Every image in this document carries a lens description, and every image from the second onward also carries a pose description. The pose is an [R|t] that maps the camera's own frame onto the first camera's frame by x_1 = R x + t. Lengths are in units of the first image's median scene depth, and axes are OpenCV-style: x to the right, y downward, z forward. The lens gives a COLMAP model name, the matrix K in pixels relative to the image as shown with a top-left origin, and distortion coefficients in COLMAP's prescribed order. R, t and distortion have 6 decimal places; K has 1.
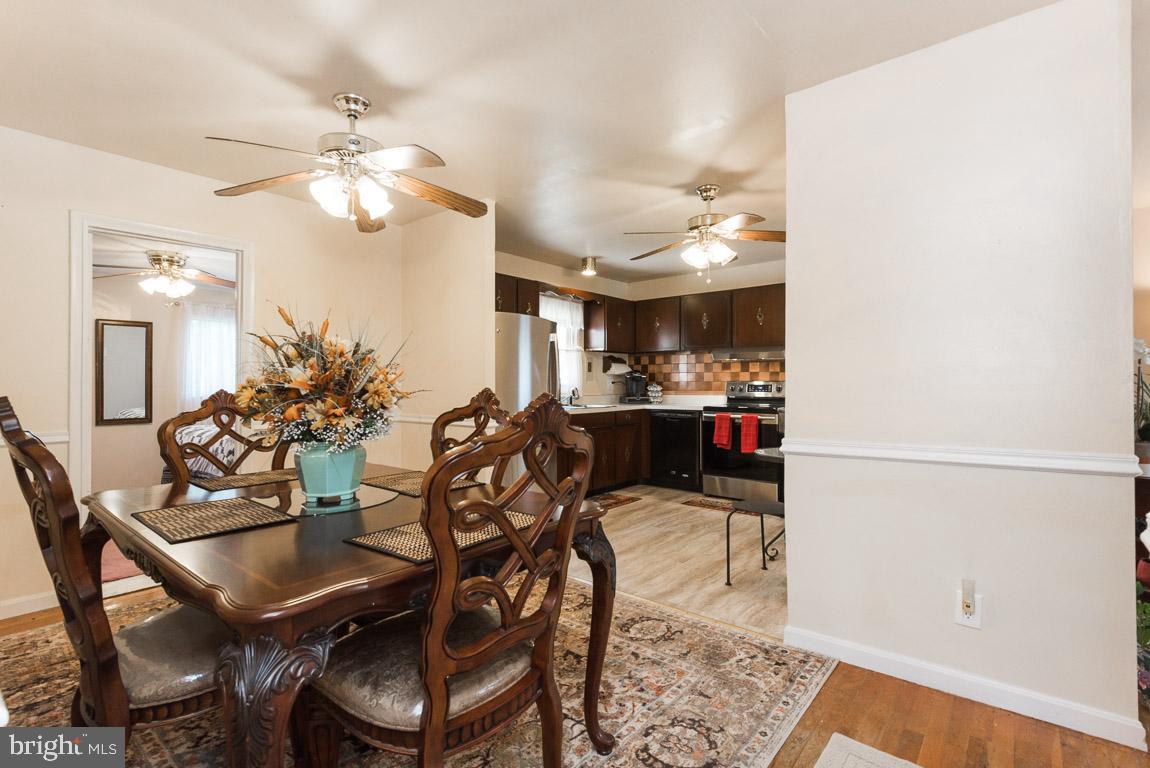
lens RADIAL K [[538.6, 0, 570.5], [0, 538.6, 373.5], [0, 0, 1]] dist [0.008672, -0.005656]
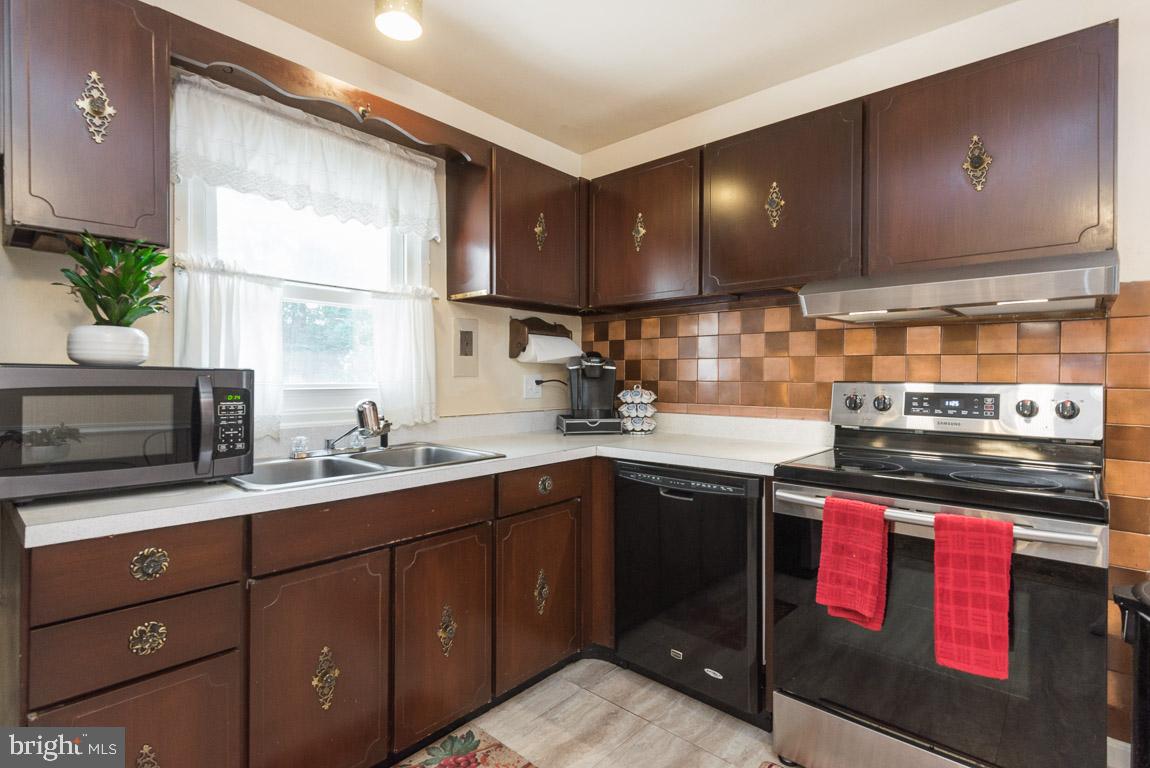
lens RADIAL K [[557.2, 0, 555.6], [0, 557.2, 379.0], [0, 0, 1]] dist [0.002814, -0.002657]
pose [[0.998405, 0.006024, -0.056136, 0.130921], [-0.004845, 0.999765, 0.021128, 0.005733], [0.056250, -0.020823, 0.998200, 0.636349]]
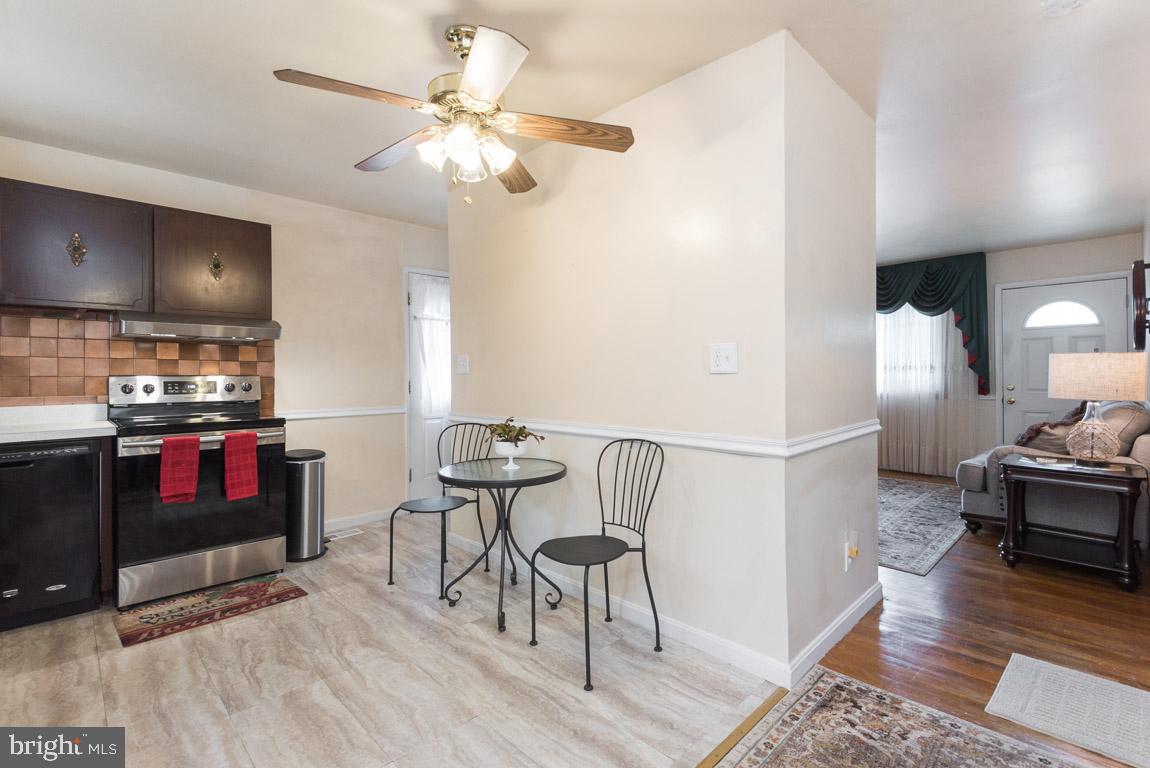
lens RADIAL K [[520.8, 0, 593.2], [0, 520.8, 376.2], [0, 0, 1]] dist [0.014014, -0.003257]
pose [[0.085743, 0.000838, 0.996317, -0.175100], [-0.012709, 0.999919, 0.000253, 0.008903], [-0.996236, -0.012684, 0.085747, 0.500216]]
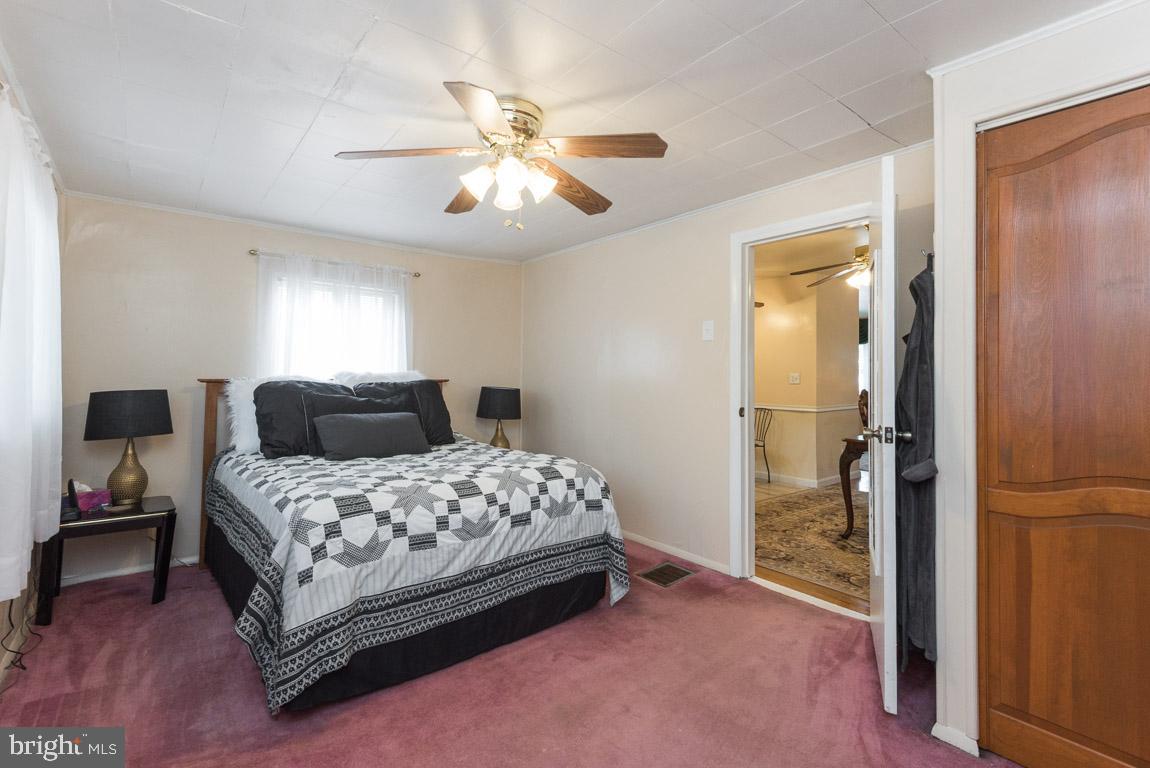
lens RADIAL K [[520.8, 0, 574.2], [0, 520.8, 381.7], [0, 0, 1]] dist [0.014014, -0.003257]
pose [[0.206310, -0.001625, 0.978485, -0.893242], [-0.022450, 0.999728, 0.006393, 0.003533], [-0.978229, -0.023286, 0.206217, 0.652073]]
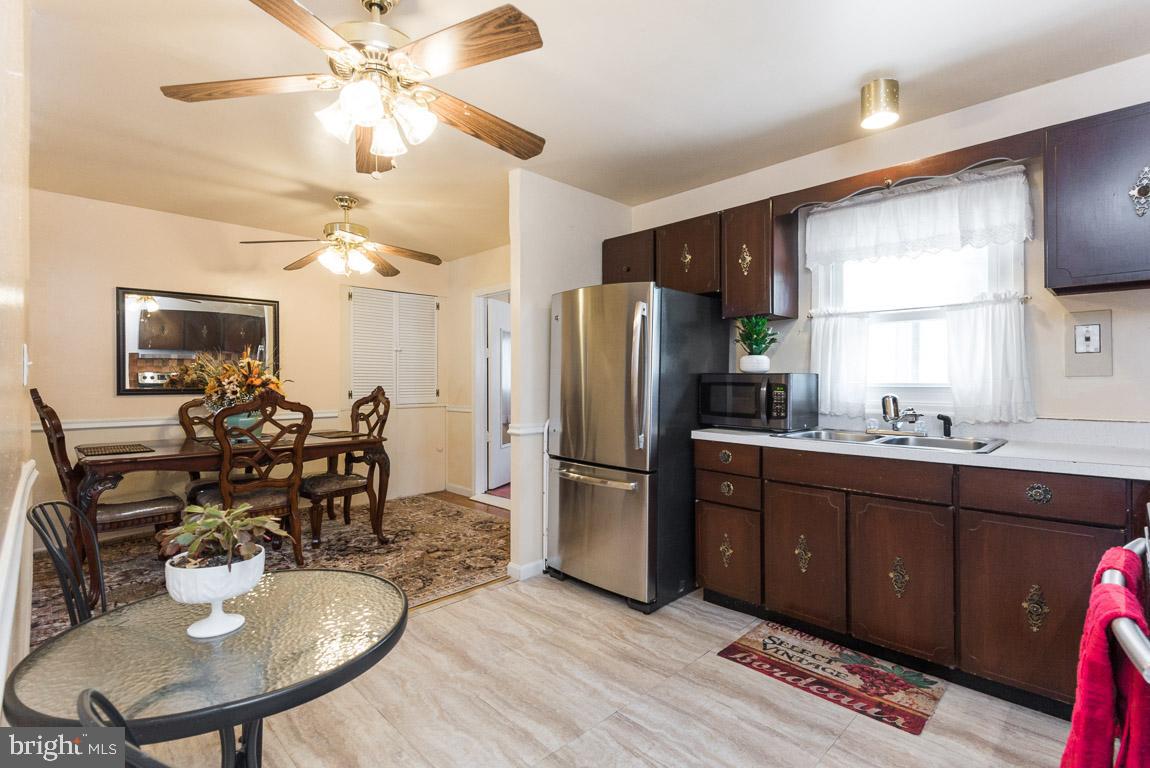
lens RADIAL K [[538.6, 0, 590.8], [0, 538.6, 377.3], [0, 0, 1]] dist [0.008672, -0.005656]
pose [[-0.089478, 0.000596, -0.995989, 0.437711], [0.020322, 0.999793, -0.001227, 0.007422], [0.995781, -0.020351, -0.089472, 0.752779]]
